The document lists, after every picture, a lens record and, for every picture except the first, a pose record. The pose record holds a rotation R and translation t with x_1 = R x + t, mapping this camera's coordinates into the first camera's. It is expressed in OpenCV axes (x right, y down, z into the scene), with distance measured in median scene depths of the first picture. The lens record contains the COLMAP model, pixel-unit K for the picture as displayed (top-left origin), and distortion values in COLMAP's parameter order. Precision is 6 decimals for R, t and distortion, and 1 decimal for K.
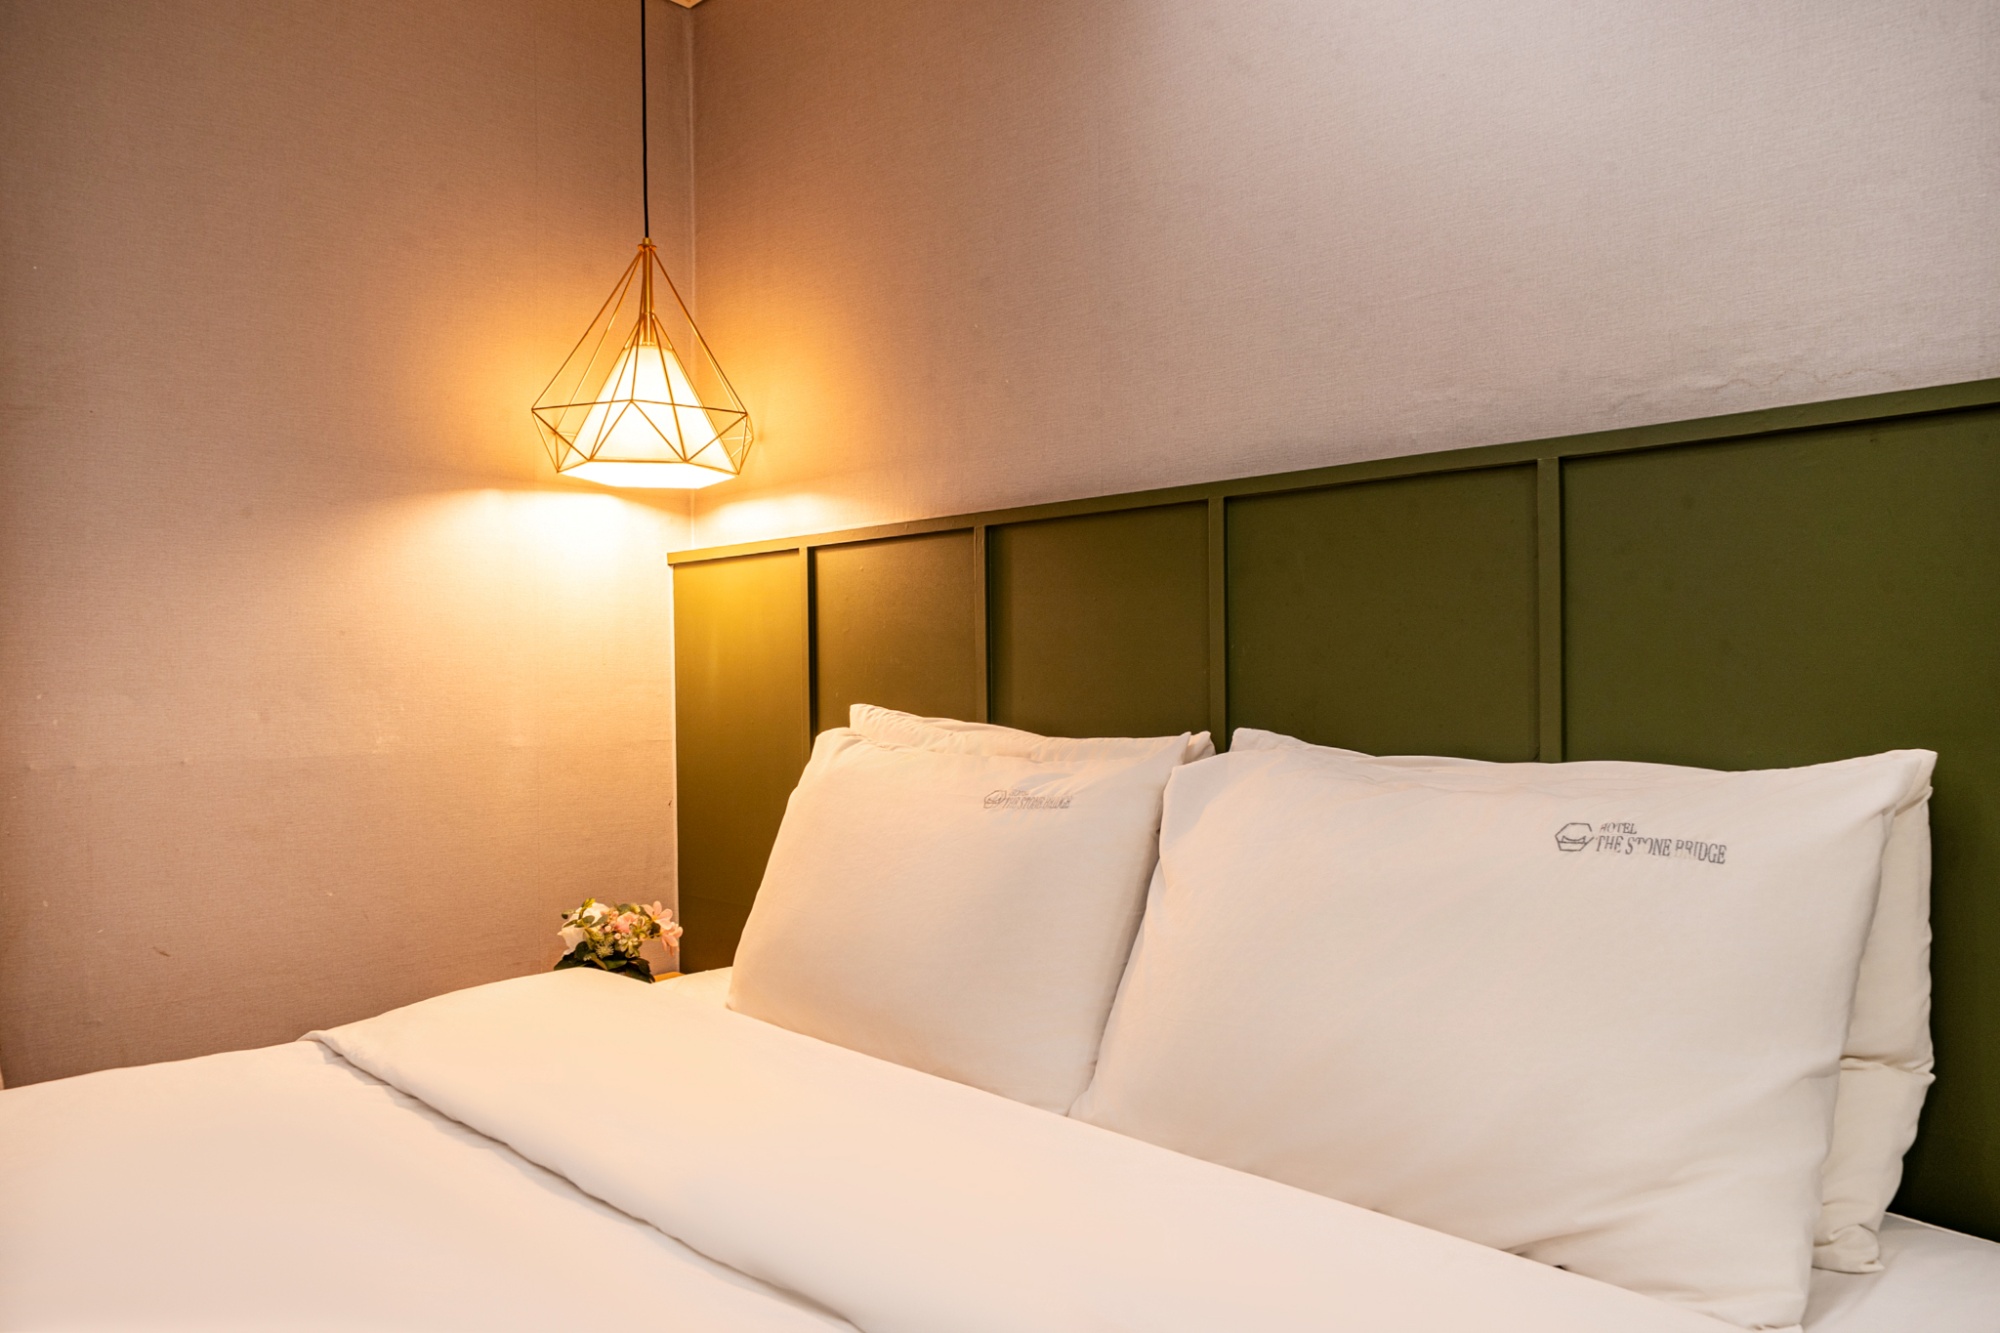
lens RADIAL K [[1355.7, 0, 996.2], [0, 1355.7, 668.1], [0, 0, 1]] dist [0.005237, -0.001877]
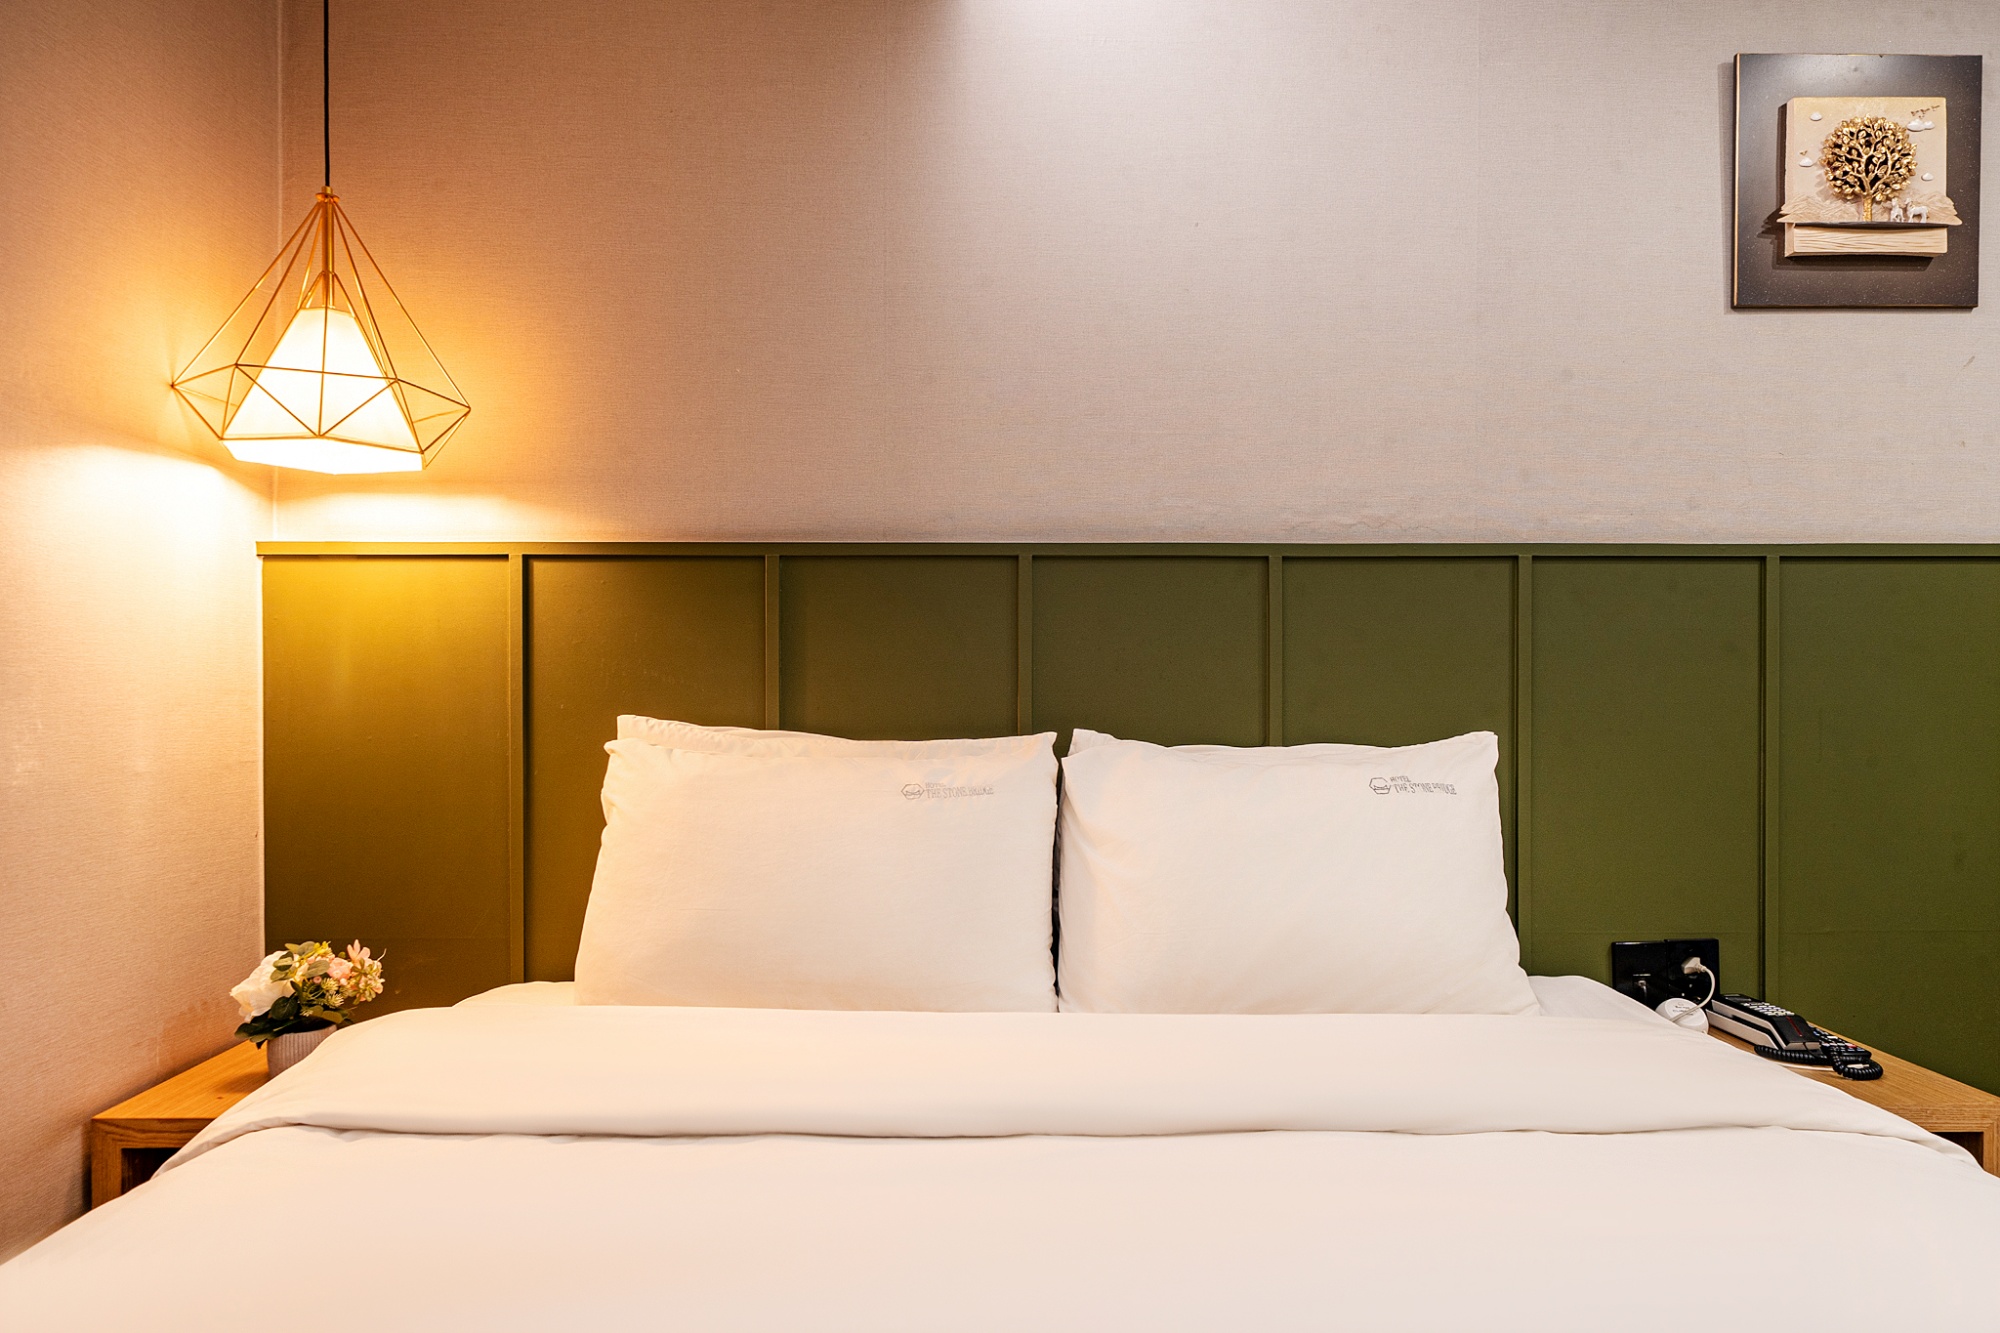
lens RADIAL K [[1318.7, 0, 1004.8], [0, 1318.7, 669.5], [0, 0, 1]] dist [-0.002932, 0.000081]
pose [[0.690977, 0.018957, 0.722628, -0.634106], [-0.010574, 0.999814, -0.016117, 0.005097], [-0.722799, 0.003496, 0.691049, 0.106944]]
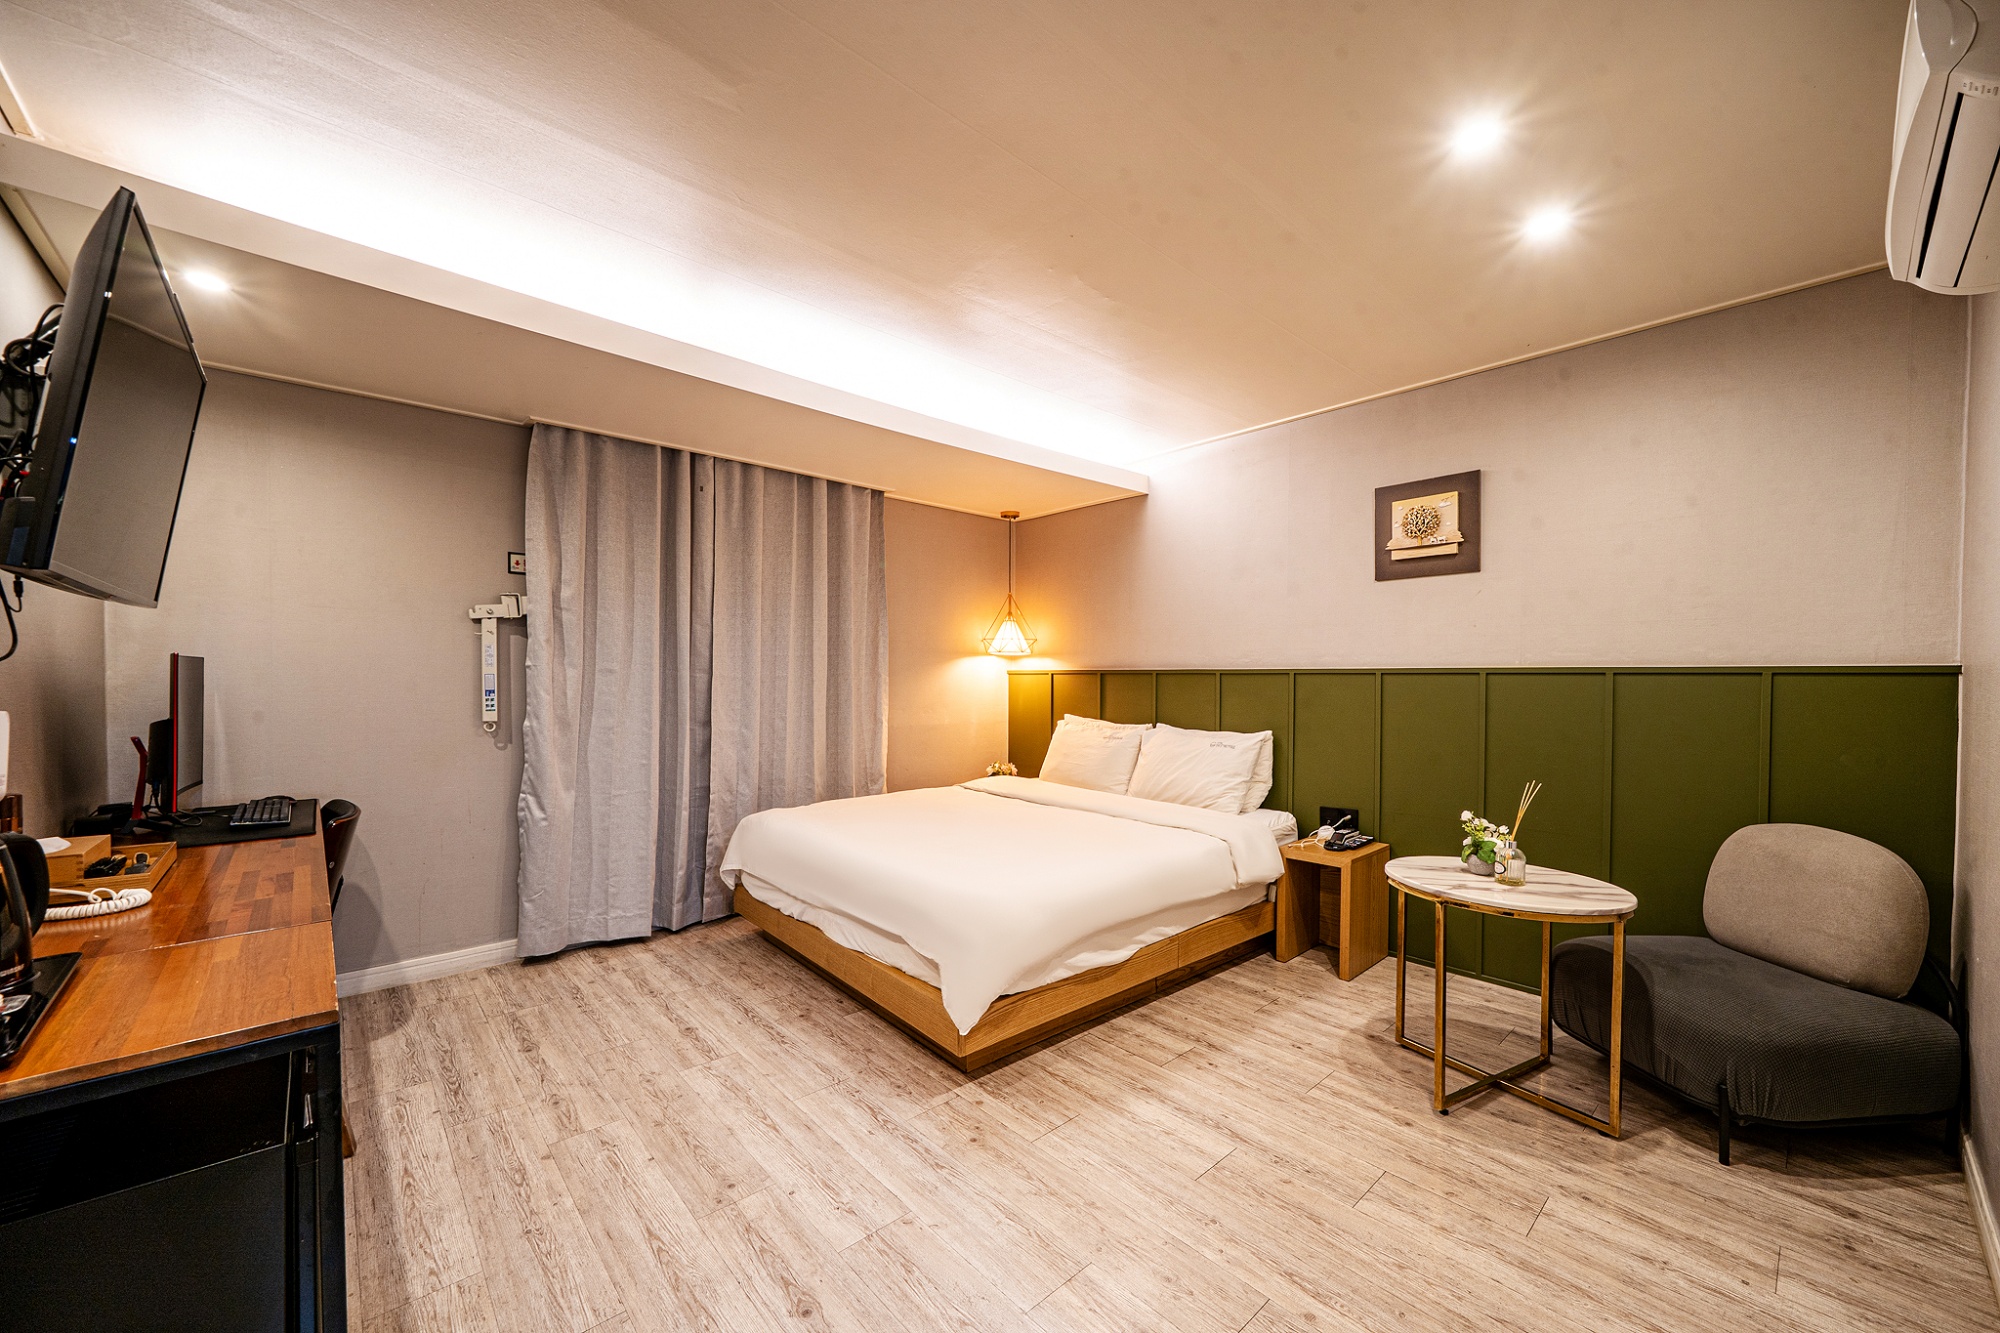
lens RADIAL K [[758.7, 0, 1012.7], [0, 758.7, 675.5], [0, 0, 1]] dist [-0.000869, -0.000035]
pose [[0.999261, 0.018441, -0.033711, -0.192857], [-0.018424, 0.999830, 0.000803, -0.090155], [0.033720, -0.000182, 0.999431, -1.321189]]
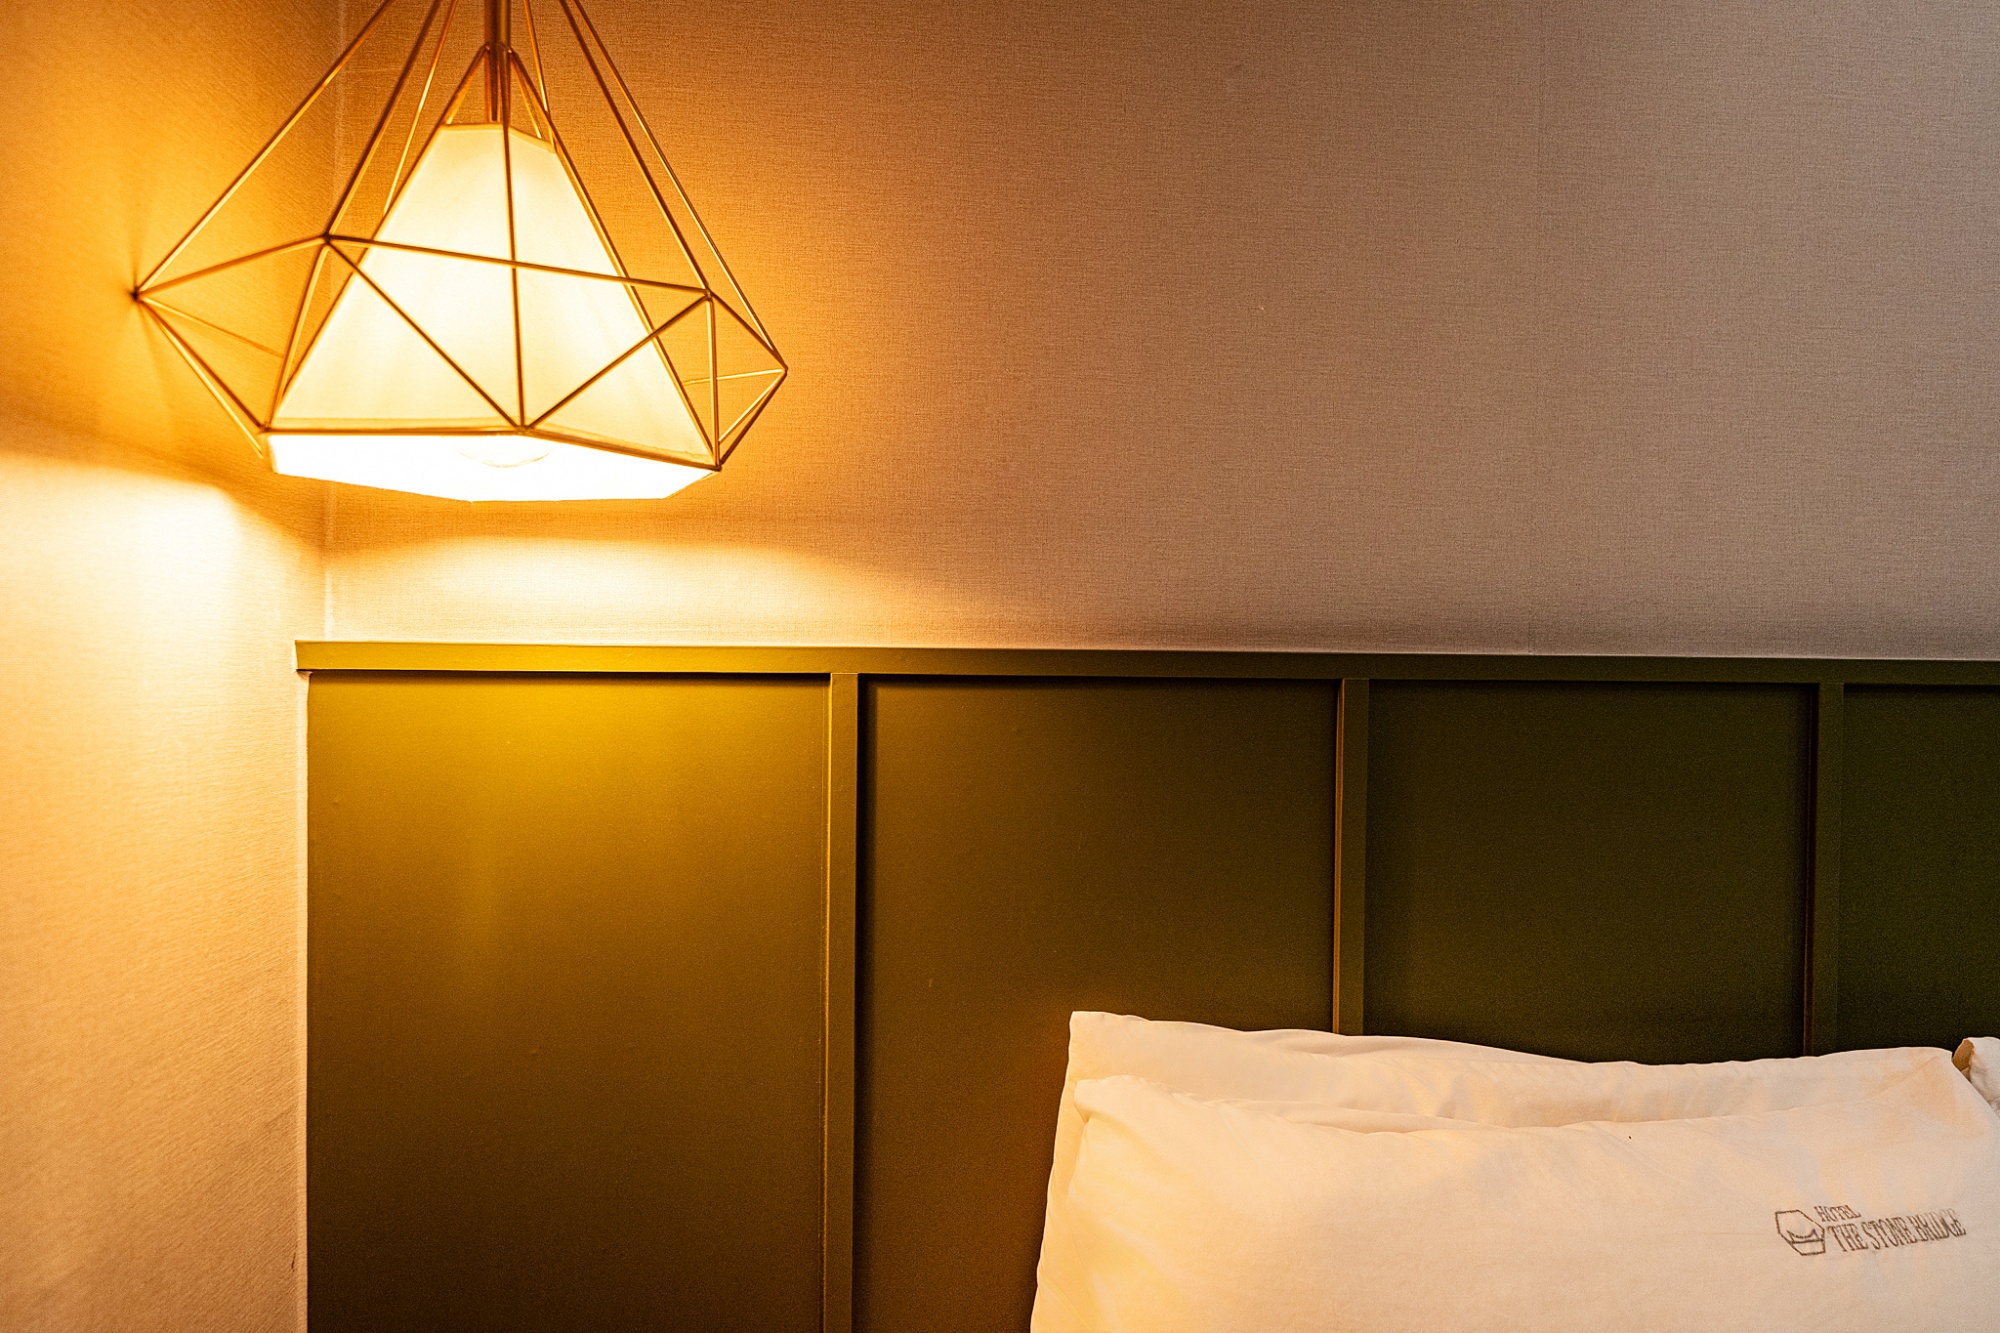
lens RADIAL K [[1355.7, 0, 997.1], [0, 1355.7, 671.9], [0, 0, 1]] dist [0.005237, -0.001877]
pose [[0.649986, 0.019061, 0.759707, -0.508693], [-0.022283, 0.999734, -0.006018, -0.096247], [-0.759619, -0.013017, 0.650238, 0.715871]]
